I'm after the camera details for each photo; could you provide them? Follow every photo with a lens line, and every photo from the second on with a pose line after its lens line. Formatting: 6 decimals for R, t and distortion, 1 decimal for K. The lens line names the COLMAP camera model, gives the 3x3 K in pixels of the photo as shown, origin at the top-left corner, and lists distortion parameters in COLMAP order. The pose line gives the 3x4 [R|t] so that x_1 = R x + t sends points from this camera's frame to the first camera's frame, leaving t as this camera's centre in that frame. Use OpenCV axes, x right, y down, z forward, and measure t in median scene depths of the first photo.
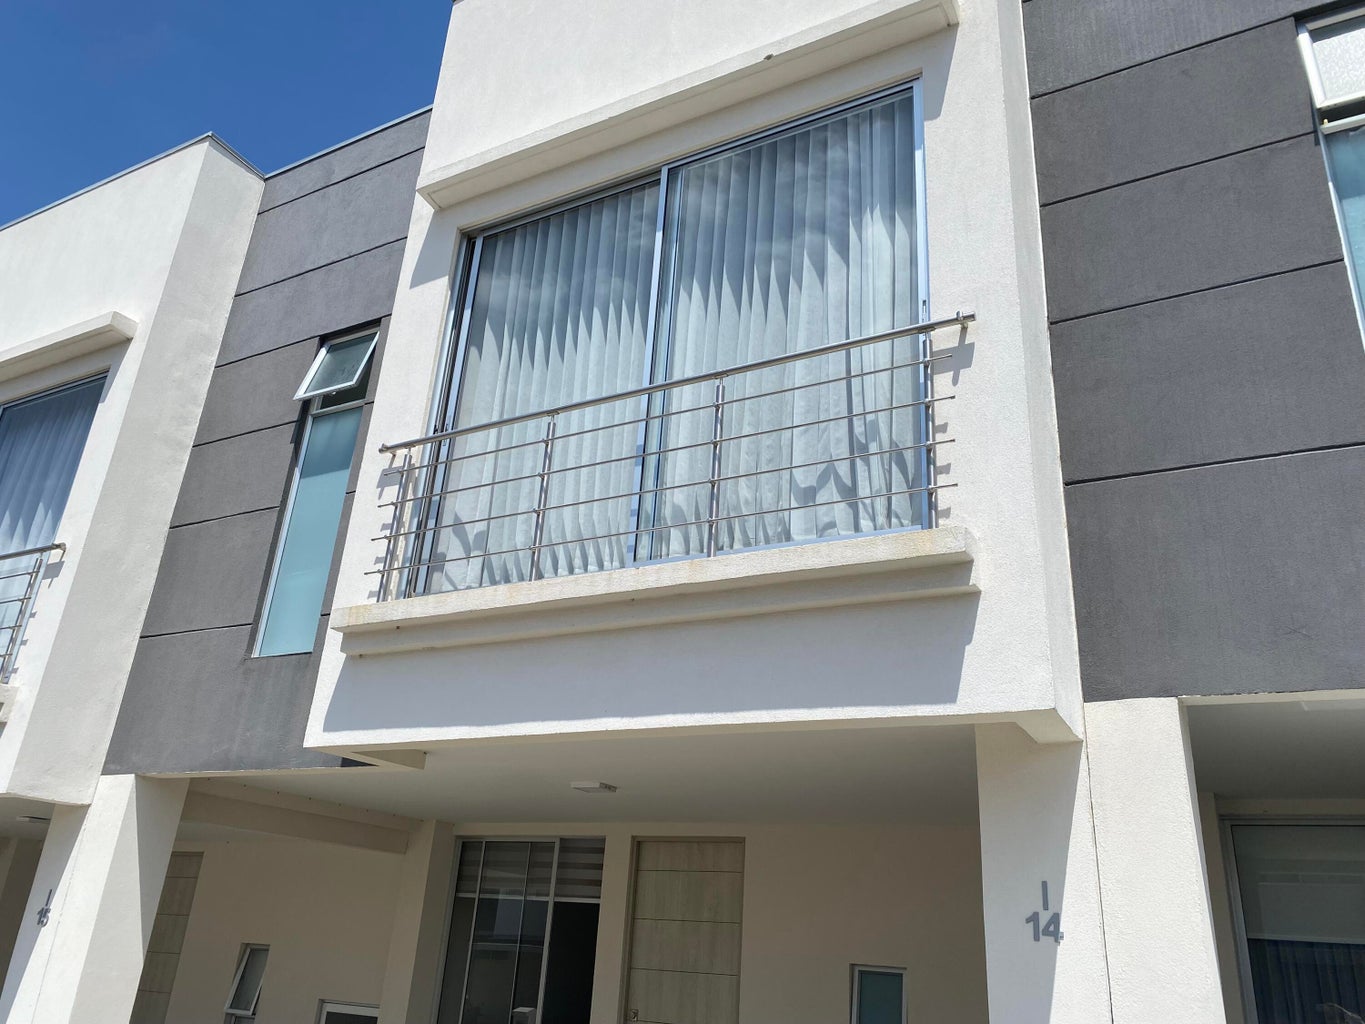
lens RADIAL K [[1042.6, 0, 682.5], [0, 1042.6, 512.0], [0, 0, 1]] dist [0.056728, -0.068577]
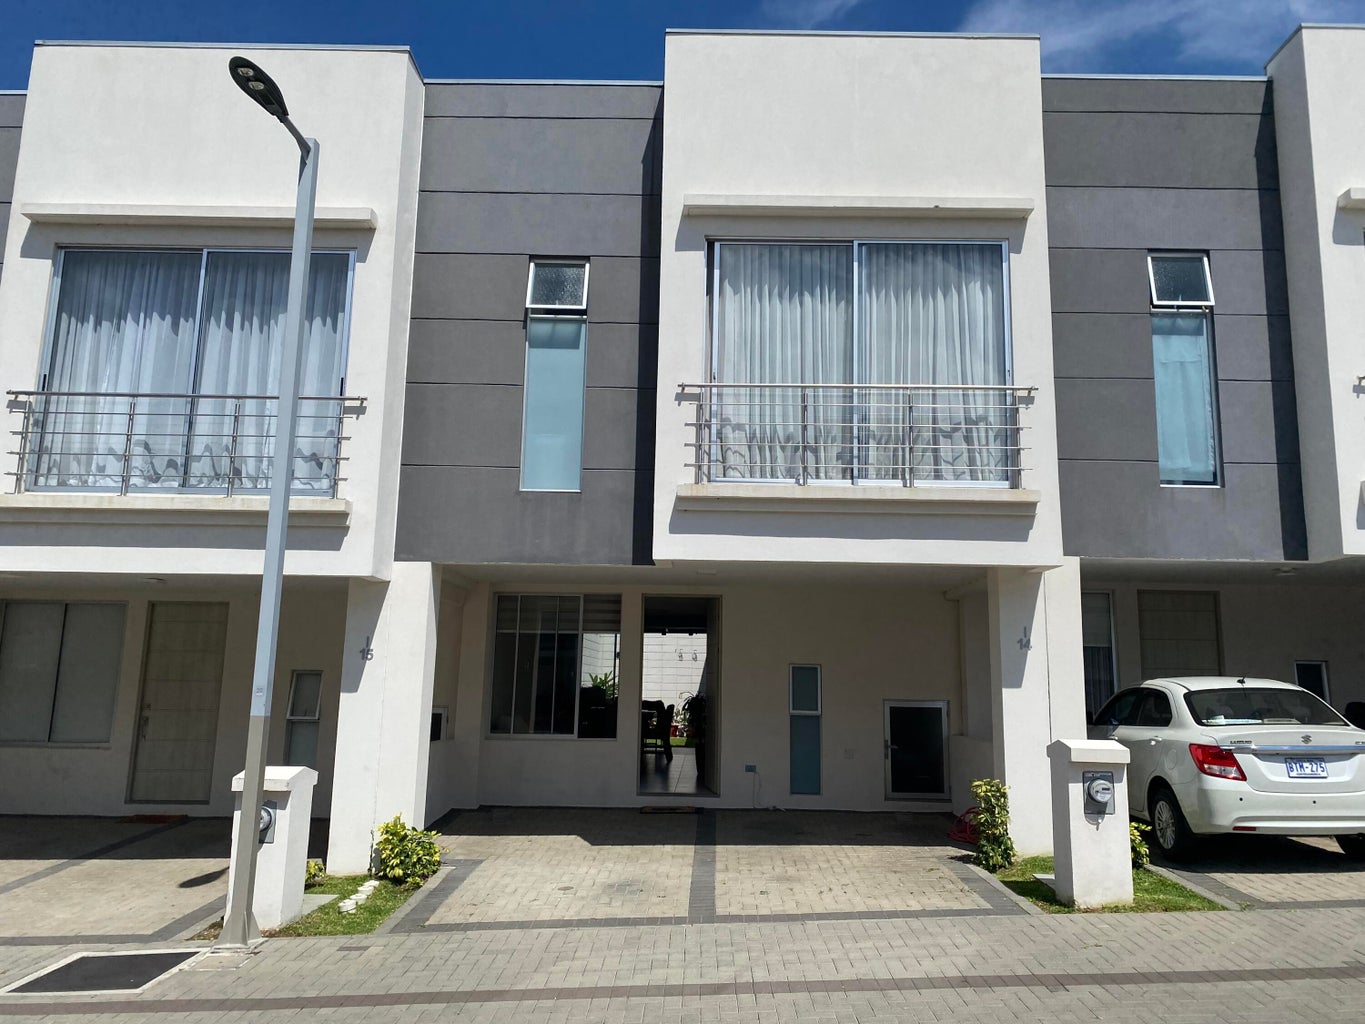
lens RADIAL K [[1042.6, 0, 682.5], [0, 1042.6, 512.0], [0, 0, 1]] dist [0.056728, -0.068577]
pose [[0.878280, 0.029467, 0.477238, -0.890369], [-0.150961, 0.964137, 0.218291, -0.188666], [-0.453690, -0.263765, 0.851230, -0.383999]]
